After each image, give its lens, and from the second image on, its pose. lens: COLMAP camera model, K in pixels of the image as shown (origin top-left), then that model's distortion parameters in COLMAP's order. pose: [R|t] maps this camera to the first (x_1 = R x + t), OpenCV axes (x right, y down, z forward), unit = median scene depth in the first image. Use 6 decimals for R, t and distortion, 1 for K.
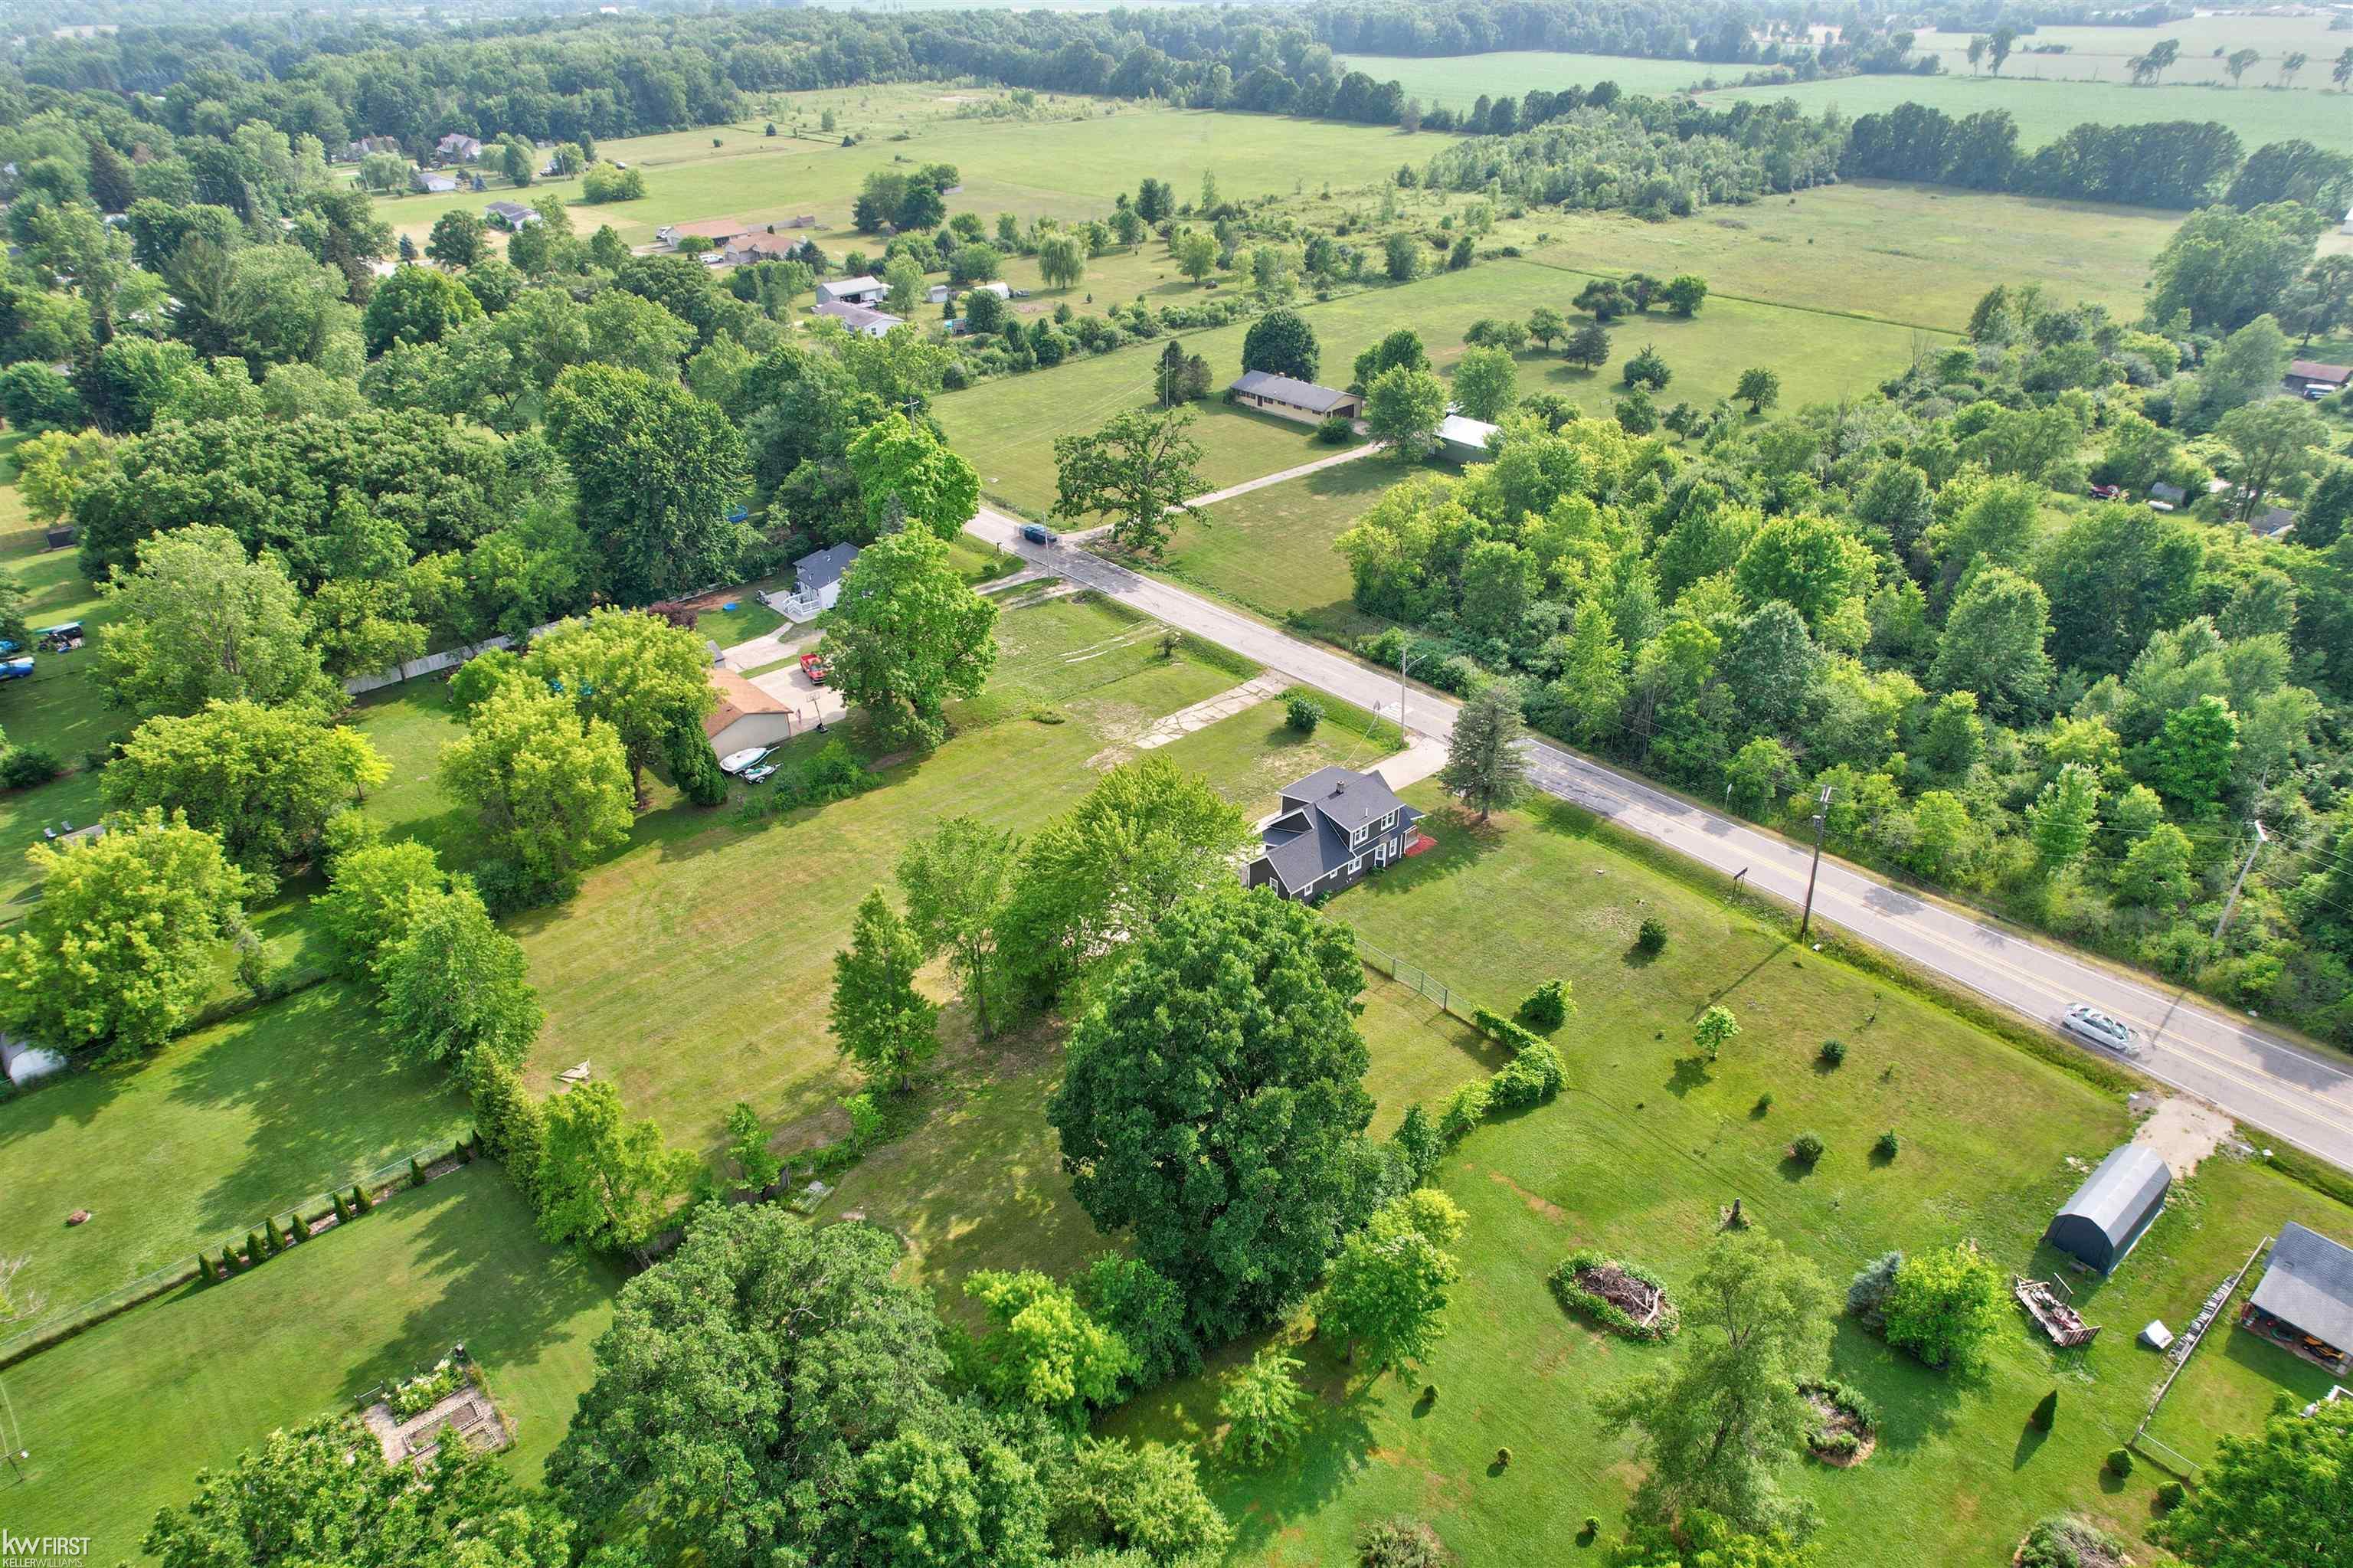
lens RADIAL K [[1501.8, 0, 1176.2], [0, 1501.8, 795.2], [0, 0, 1]] dist [-0.078786, 0.072396]
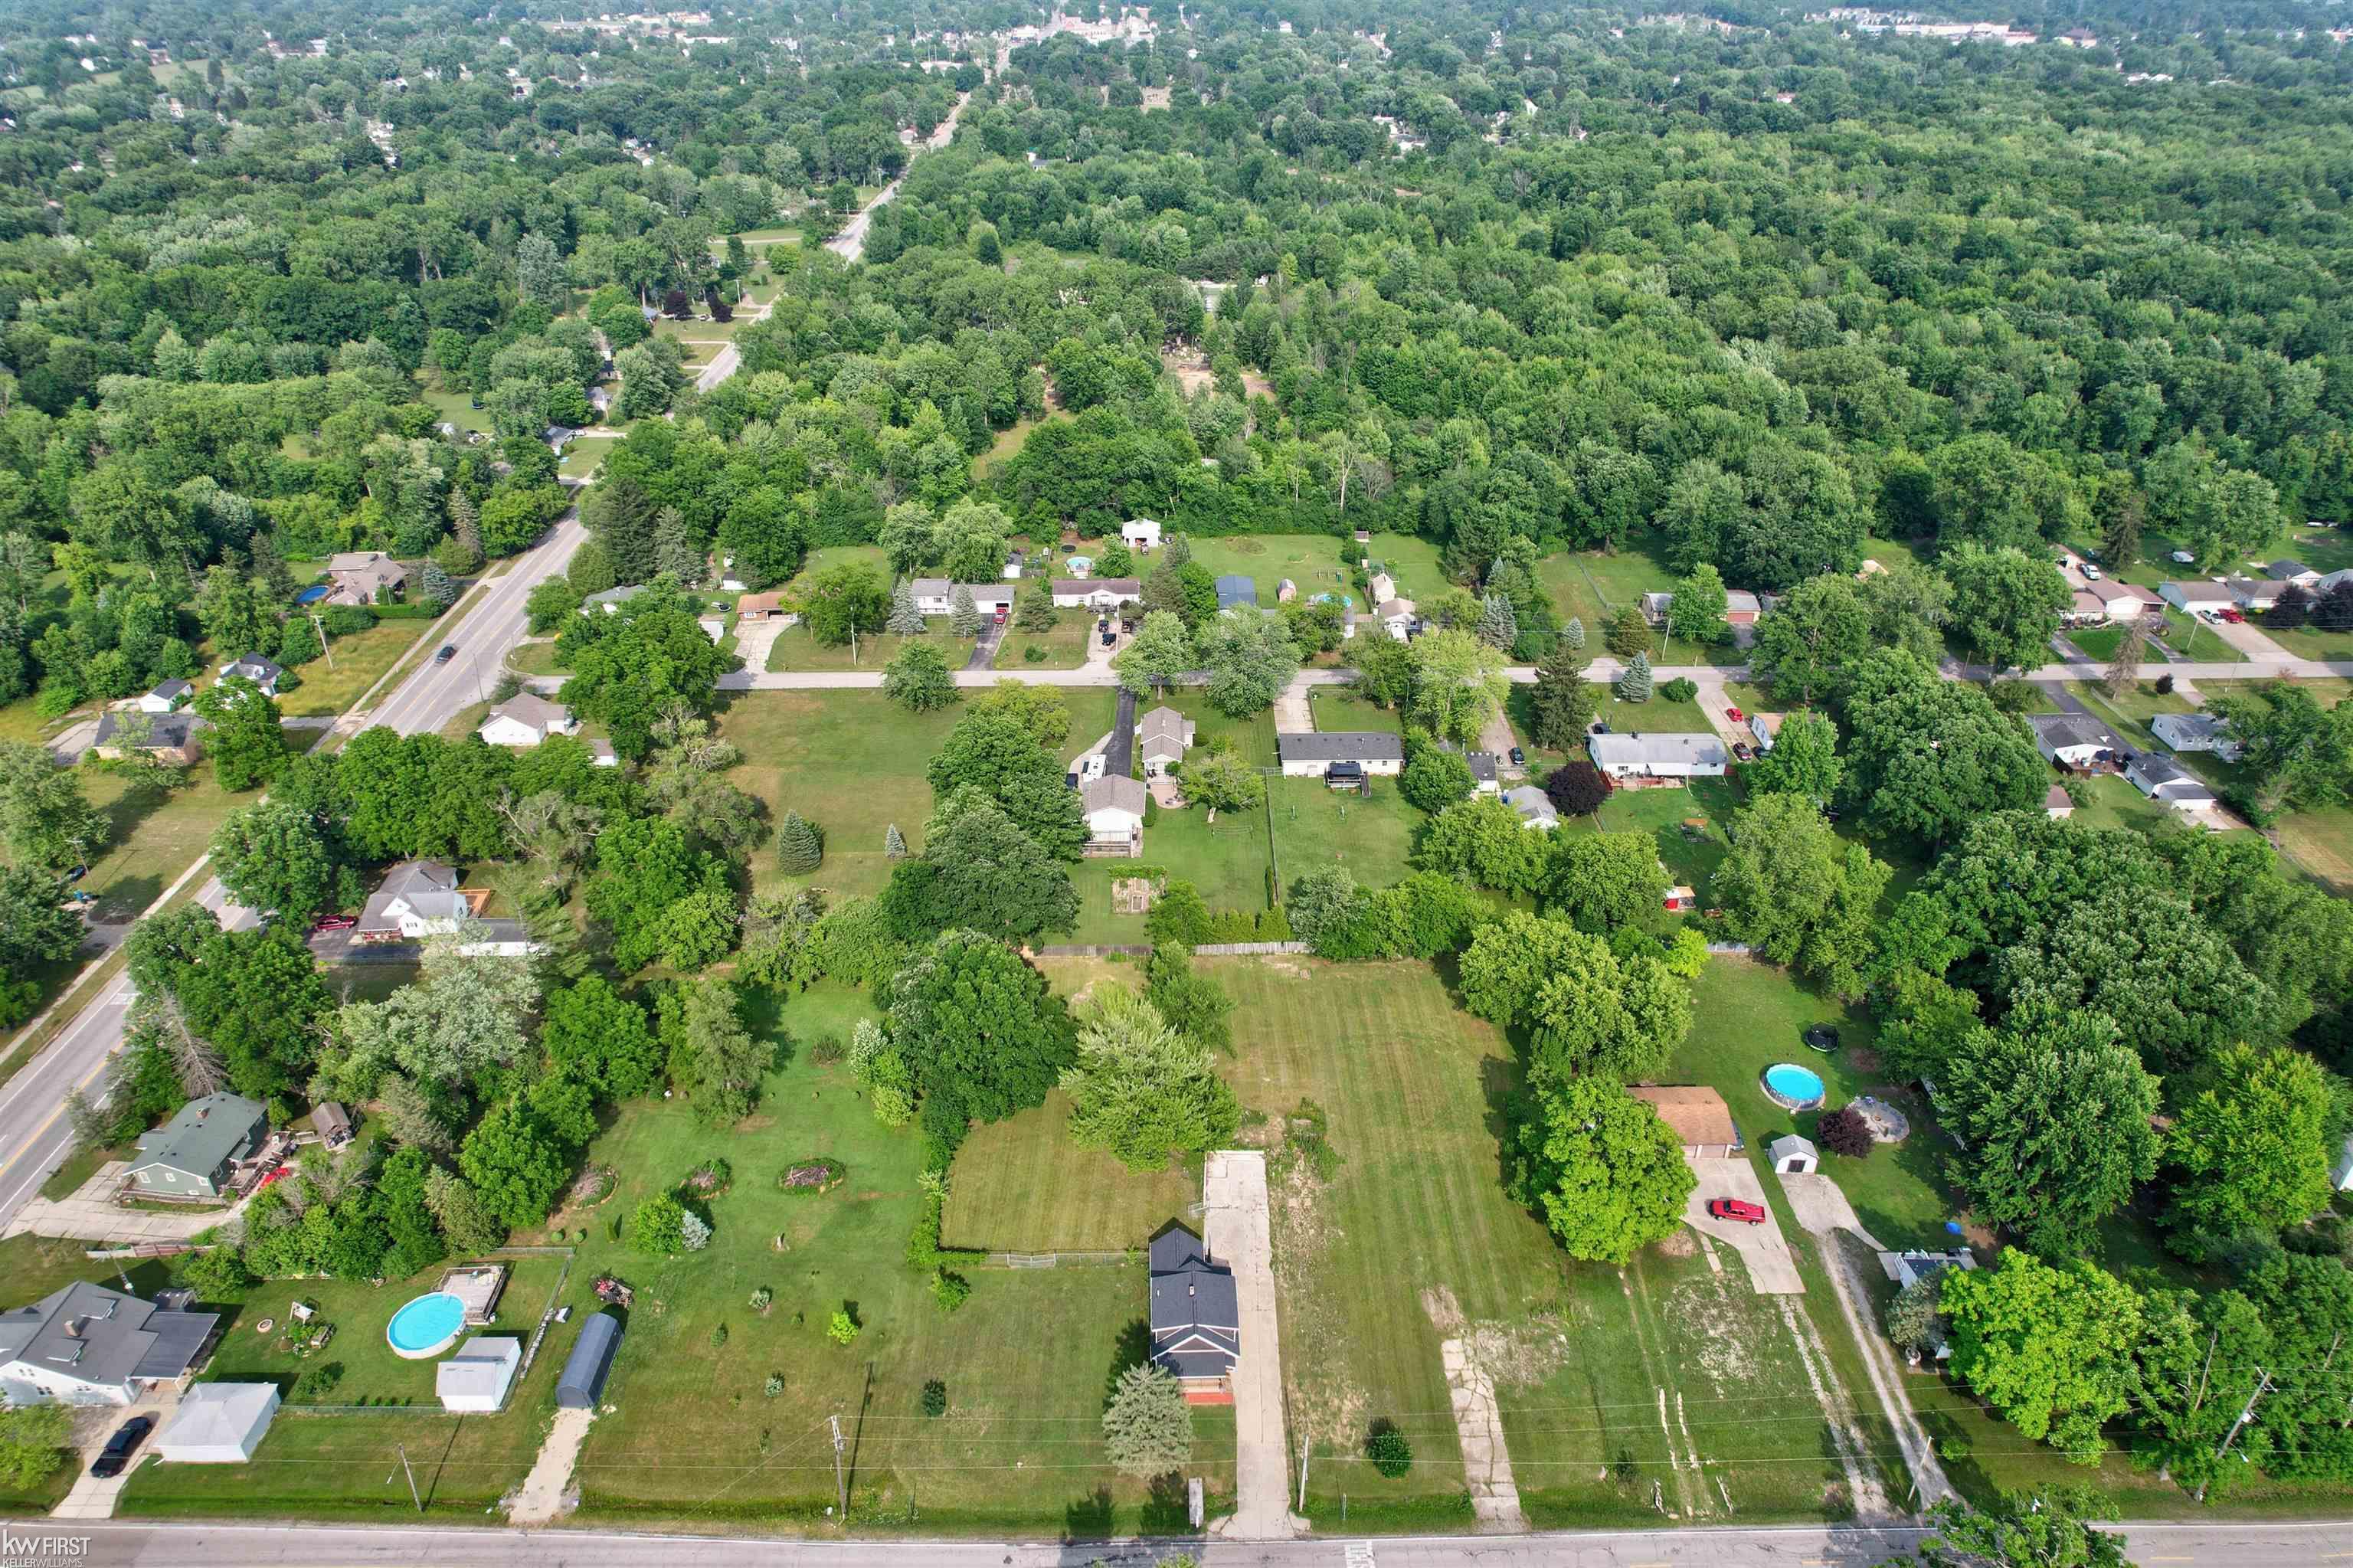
lens RADIAL K [[1510.7, 0, 1176.5], [0, 1510.7, 784.0], [0, 0, 1]] dist [-0.078810, 0.071790]
pose [[-0.659391, 0.391834, -0.641615, 0.538597], [-0.369954, 0.573838, 0.730646, -0.822941], [0.654475, 0.719150, -0.233423, 0.720820]]
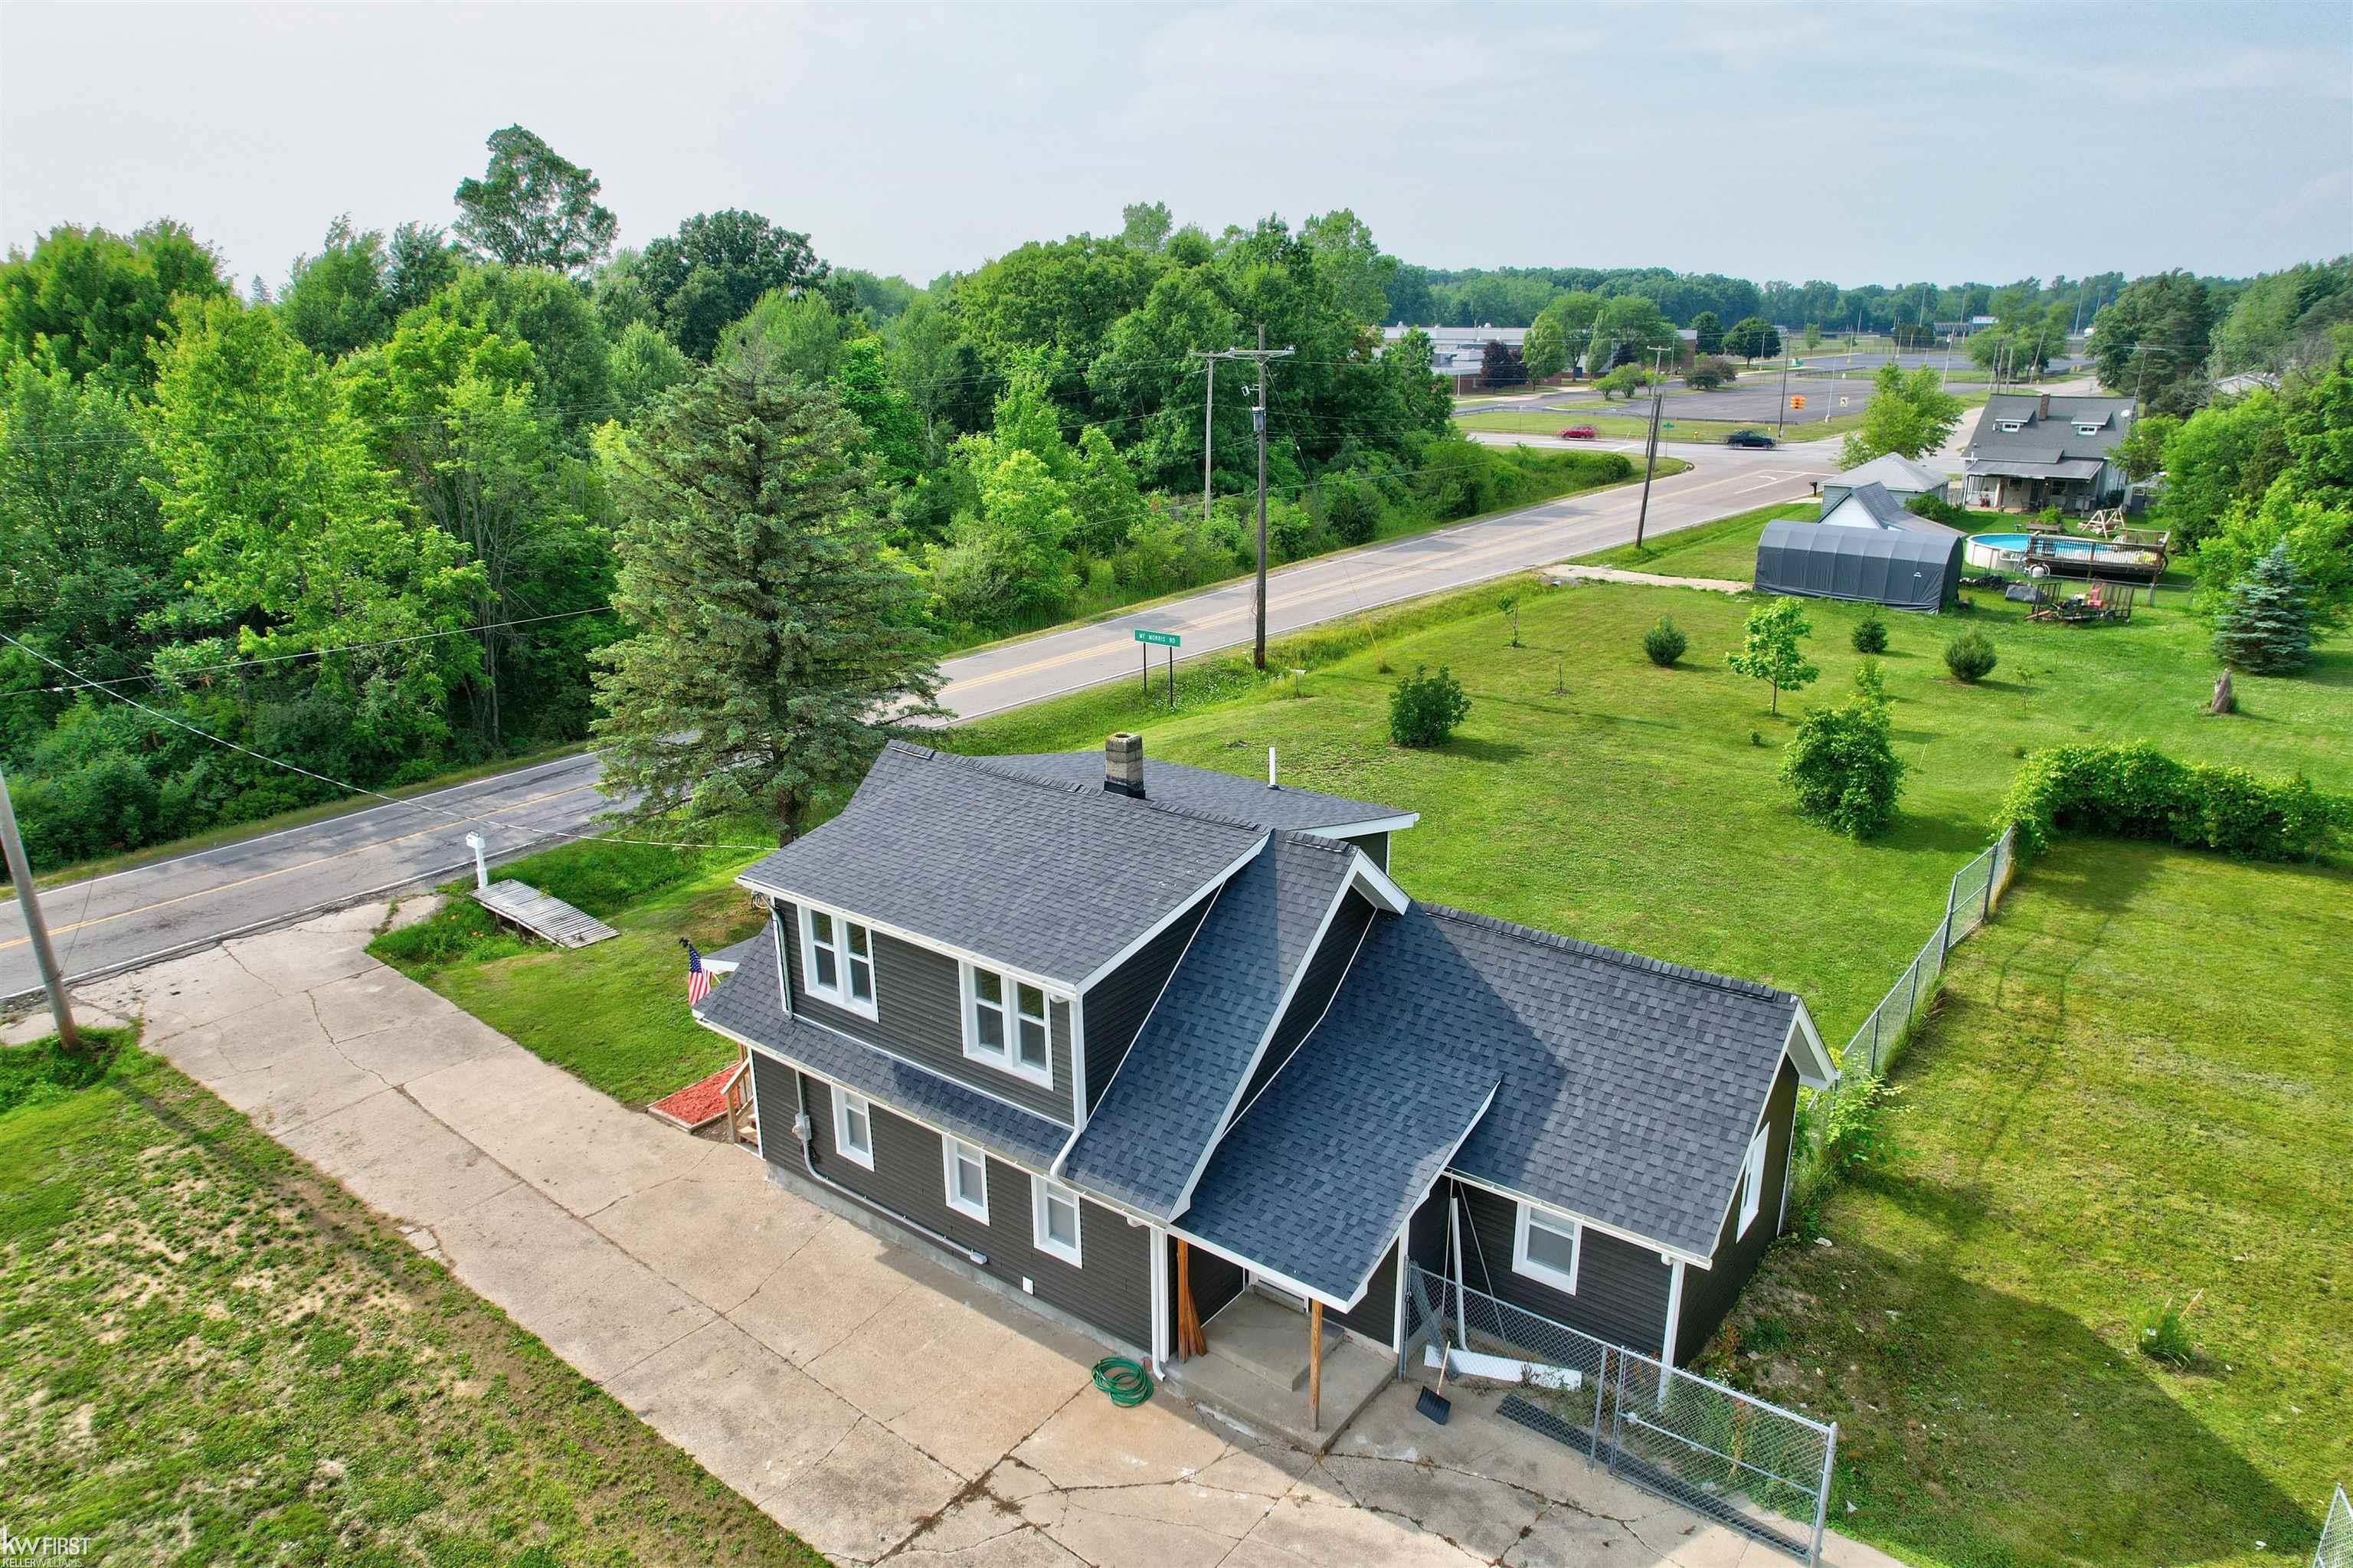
lens RADIAL K [[1501.8, 0, 1176.2], [0, 1501.8, 795.2], [0, 0, 1]] dist [-0.078786, 0.072396]
pose [[-0.178647, -0.294559, 0.938787, -0.050058], [0.503579, 0.792322, 0.344432, -0.046866], [-0.845277, 0.534285, 0.006788, 0.731878]]
